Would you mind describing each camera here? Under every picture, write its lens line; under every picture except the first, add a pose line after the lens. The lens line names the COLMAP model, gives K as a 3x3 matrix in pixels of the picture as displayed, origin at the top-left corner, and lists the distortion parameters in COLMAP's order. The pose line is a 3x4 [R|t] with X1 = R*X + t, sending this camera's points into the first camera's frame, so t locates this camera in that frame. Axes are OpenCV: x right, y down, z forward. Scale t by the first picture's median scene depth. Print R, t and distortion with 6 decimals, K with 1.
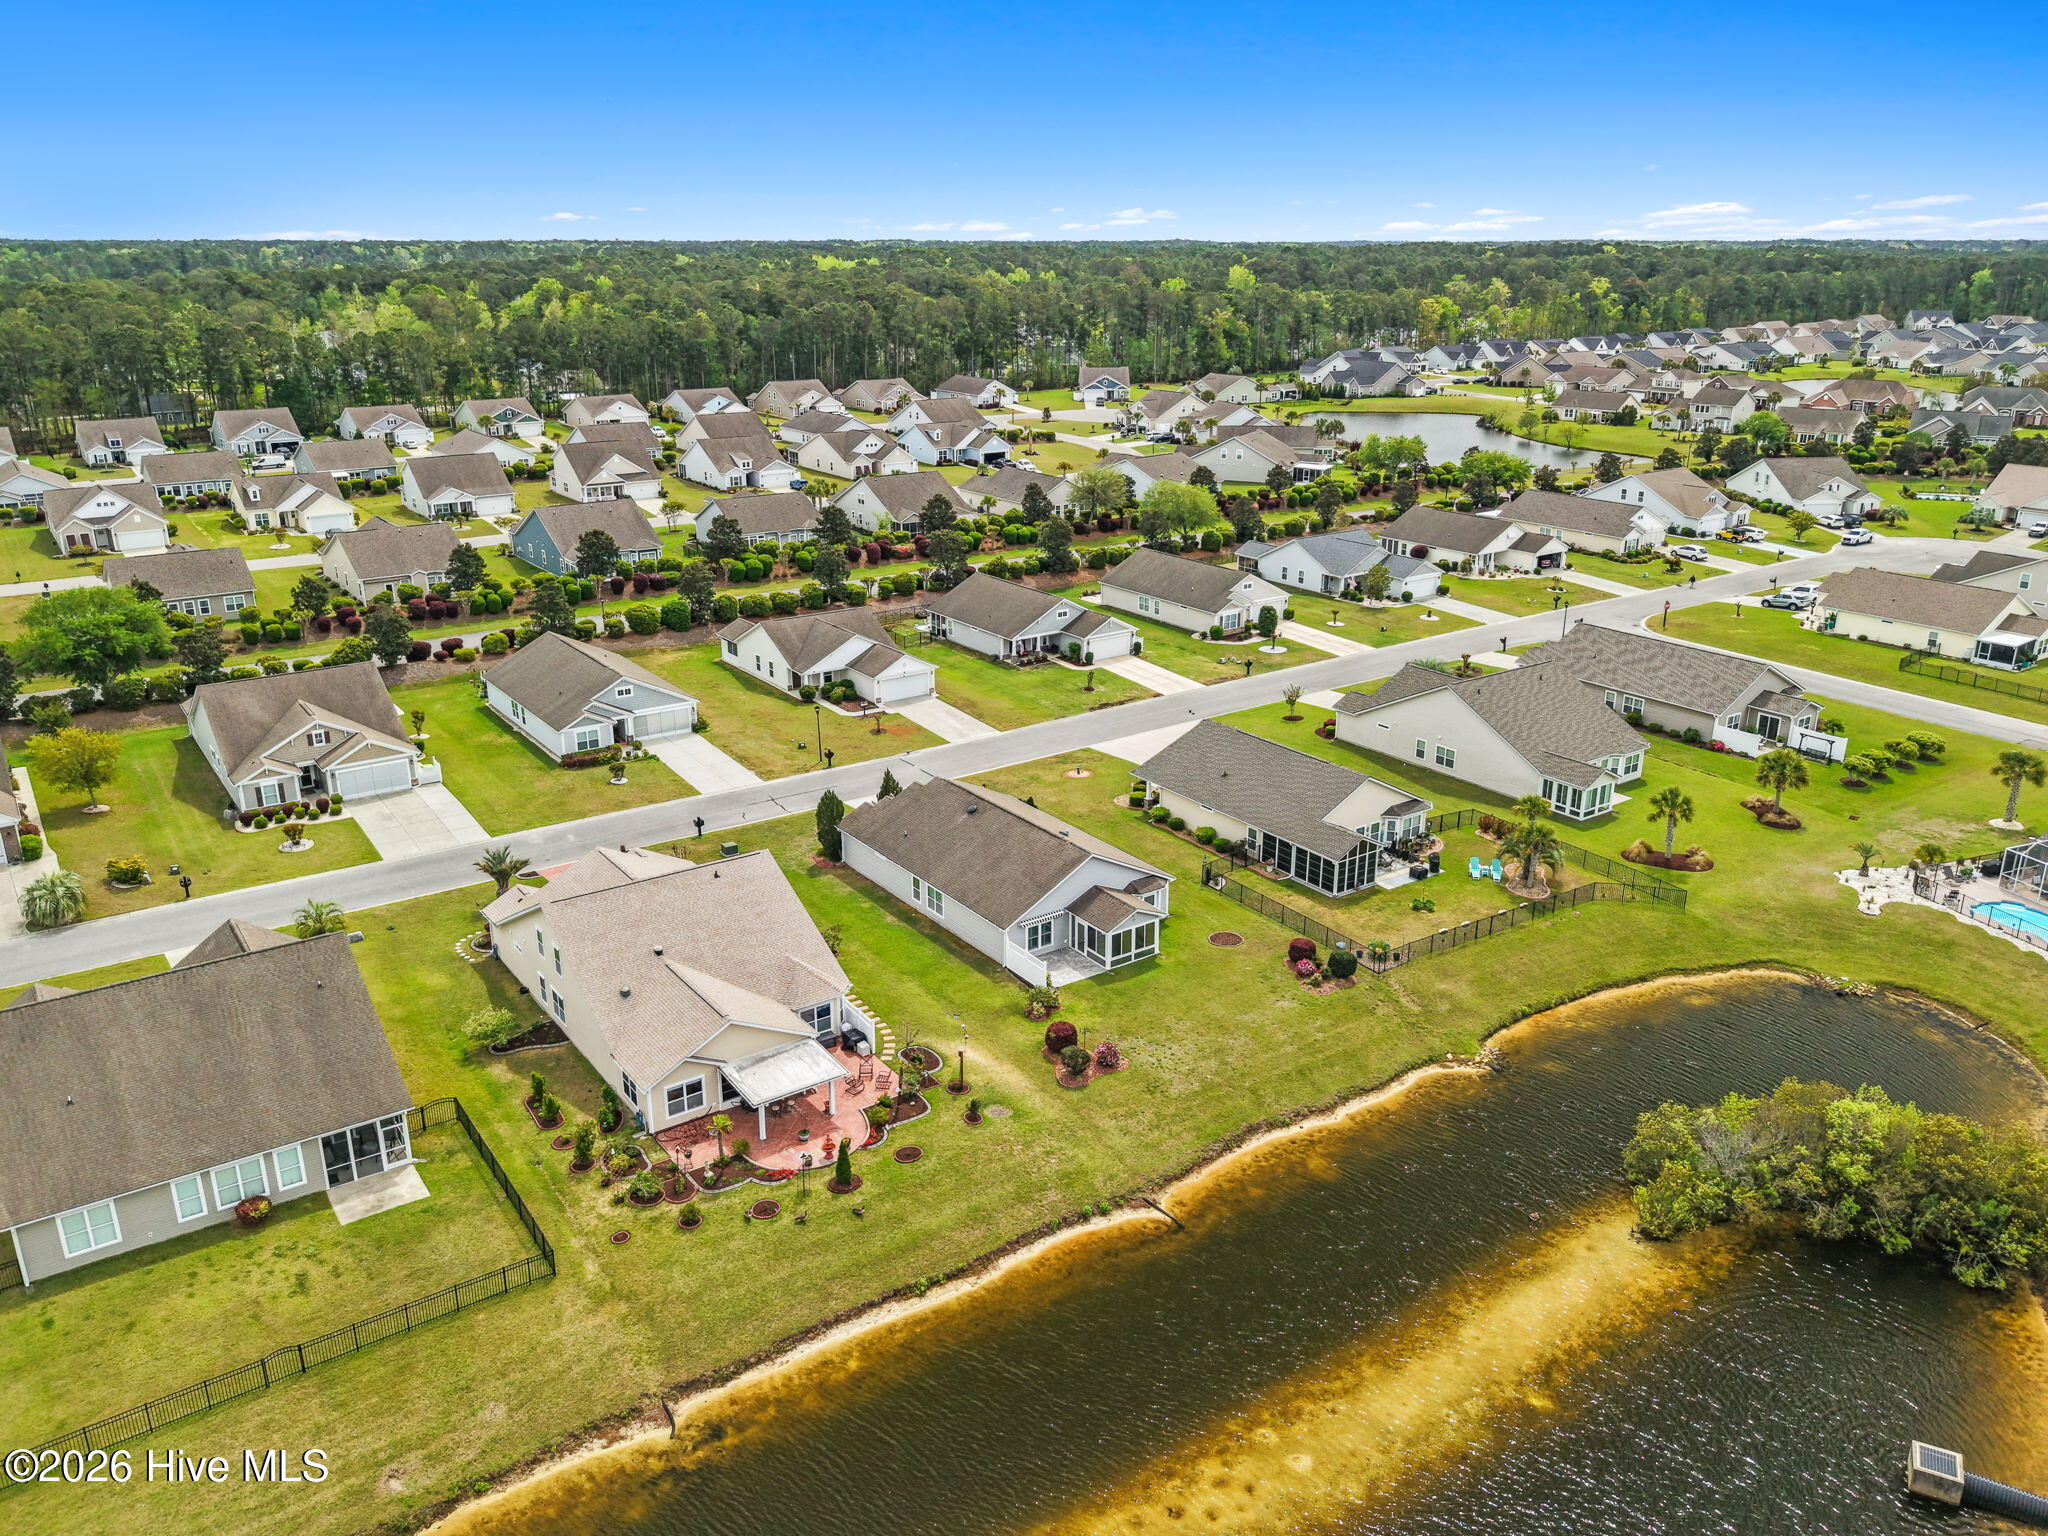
lens RADIAL K [[1526.2, 0, 1024.0], [0, 1526.2, 768.0], [0, 0, 1]] dist [0.095076, -0.161848]
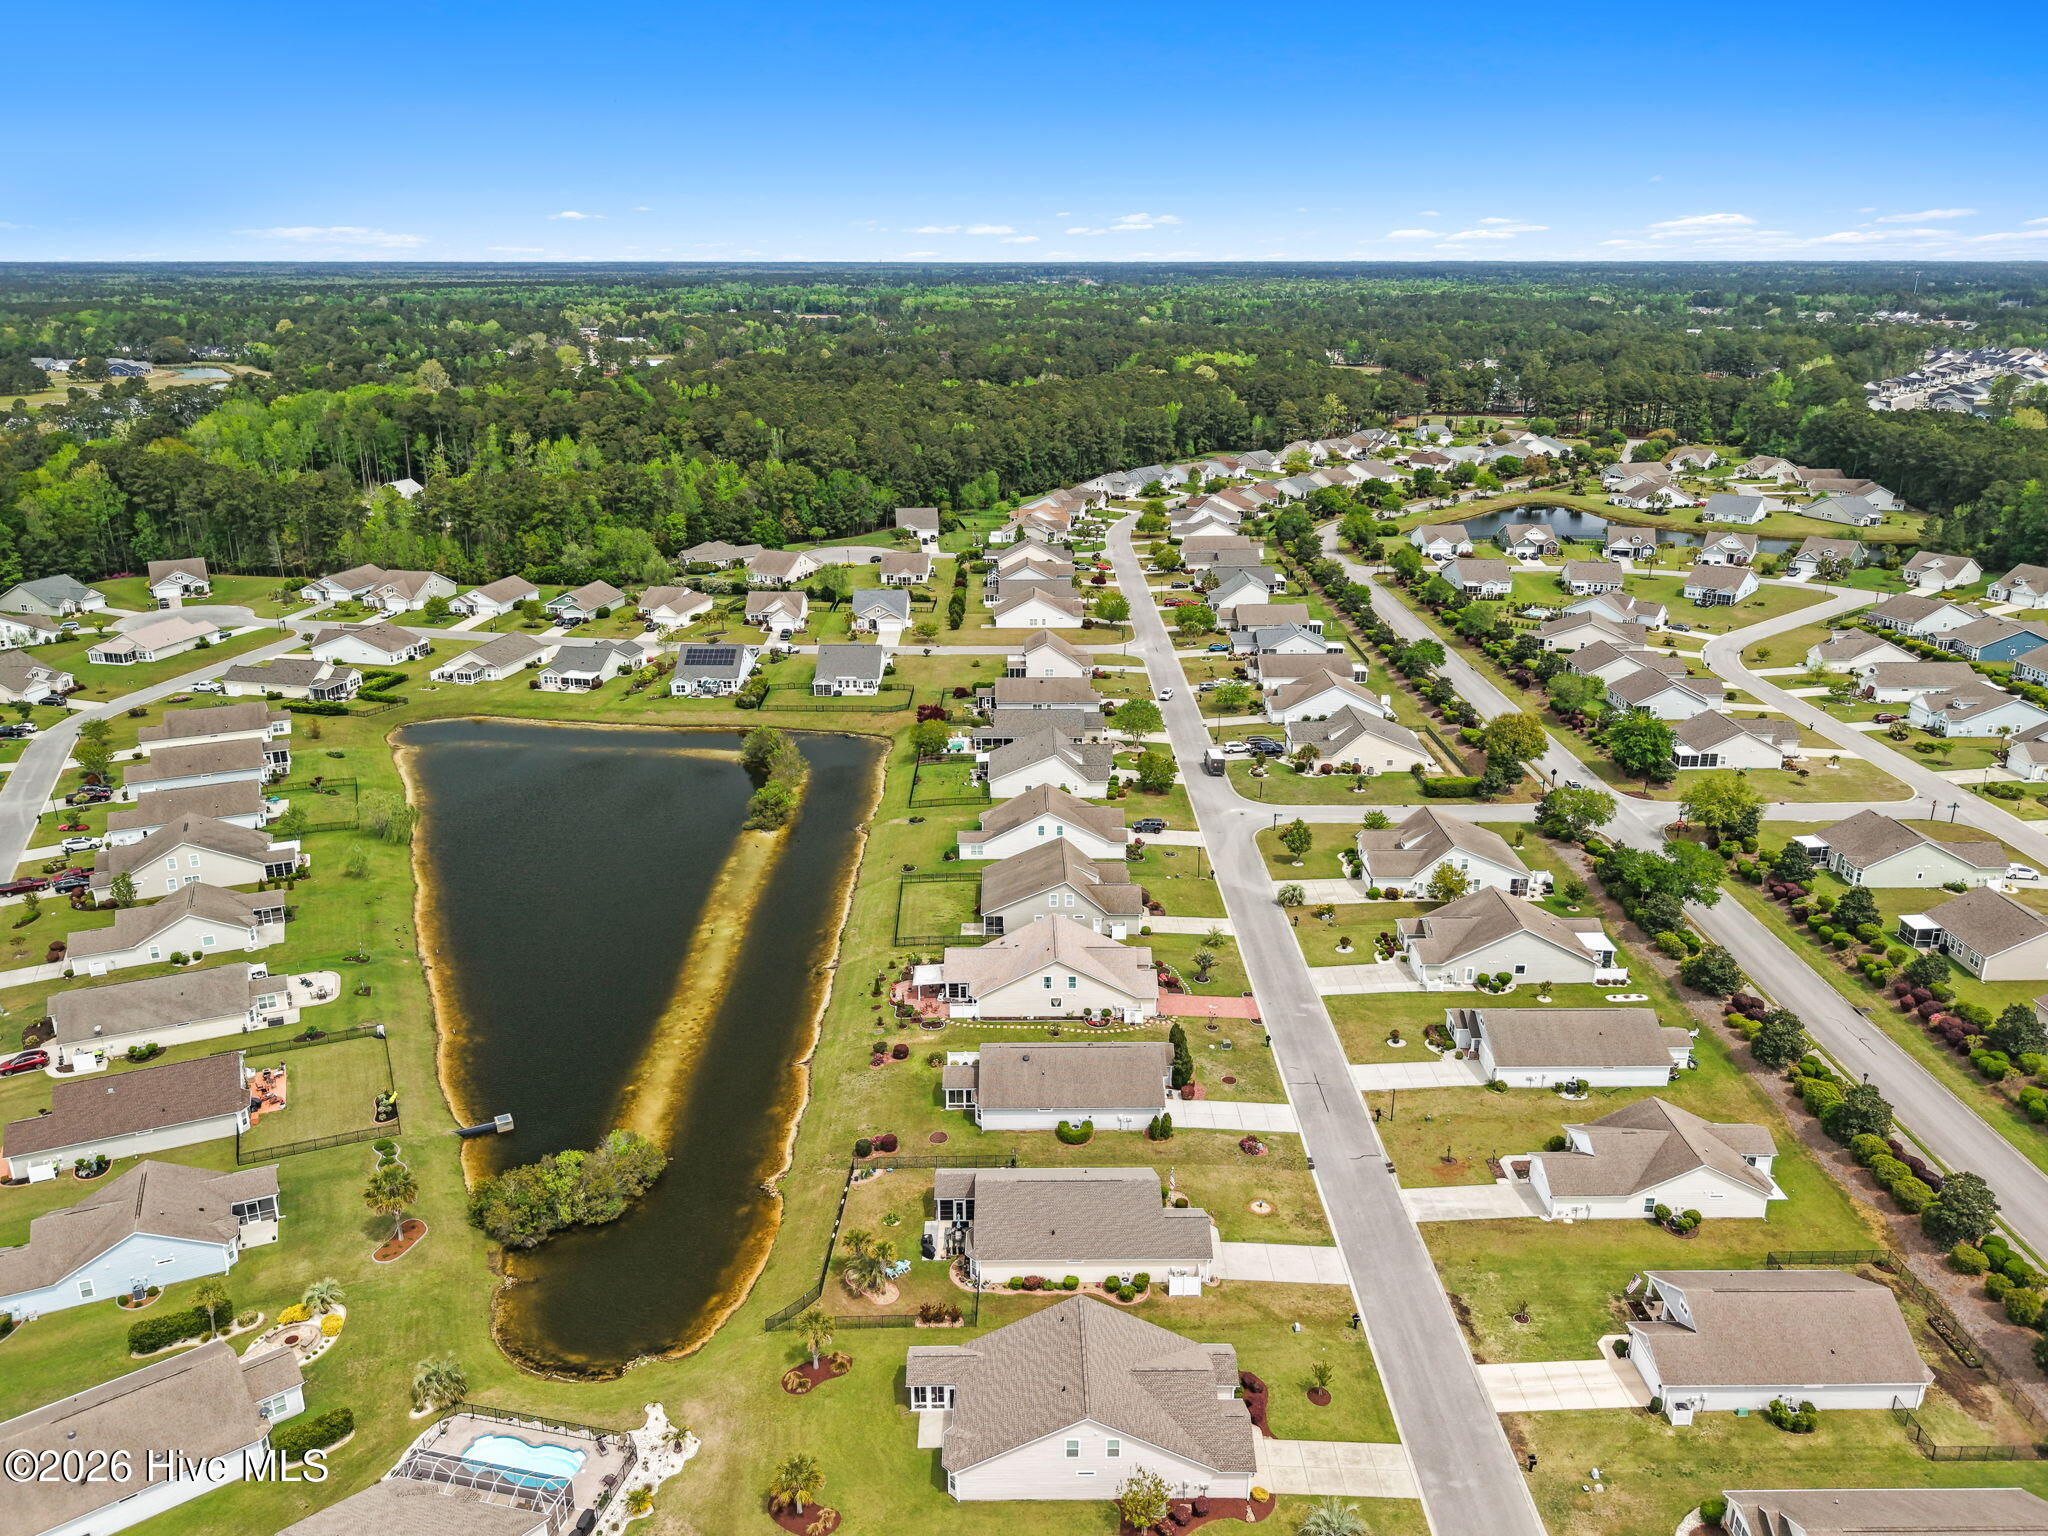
lens RADIAL K [[1543.9, 0, 1038.3], [0, 1543.9, 658.2], [0, 0, 1]] dist [0.083992, -0.145306]
pose [[-0.561674, 0.207140, -0.801009, 1.224579], [-0.269354, 0.869628, 0.413758, -0.990093], [0.782285, 0.448153, -0.432654, 1.486934]]
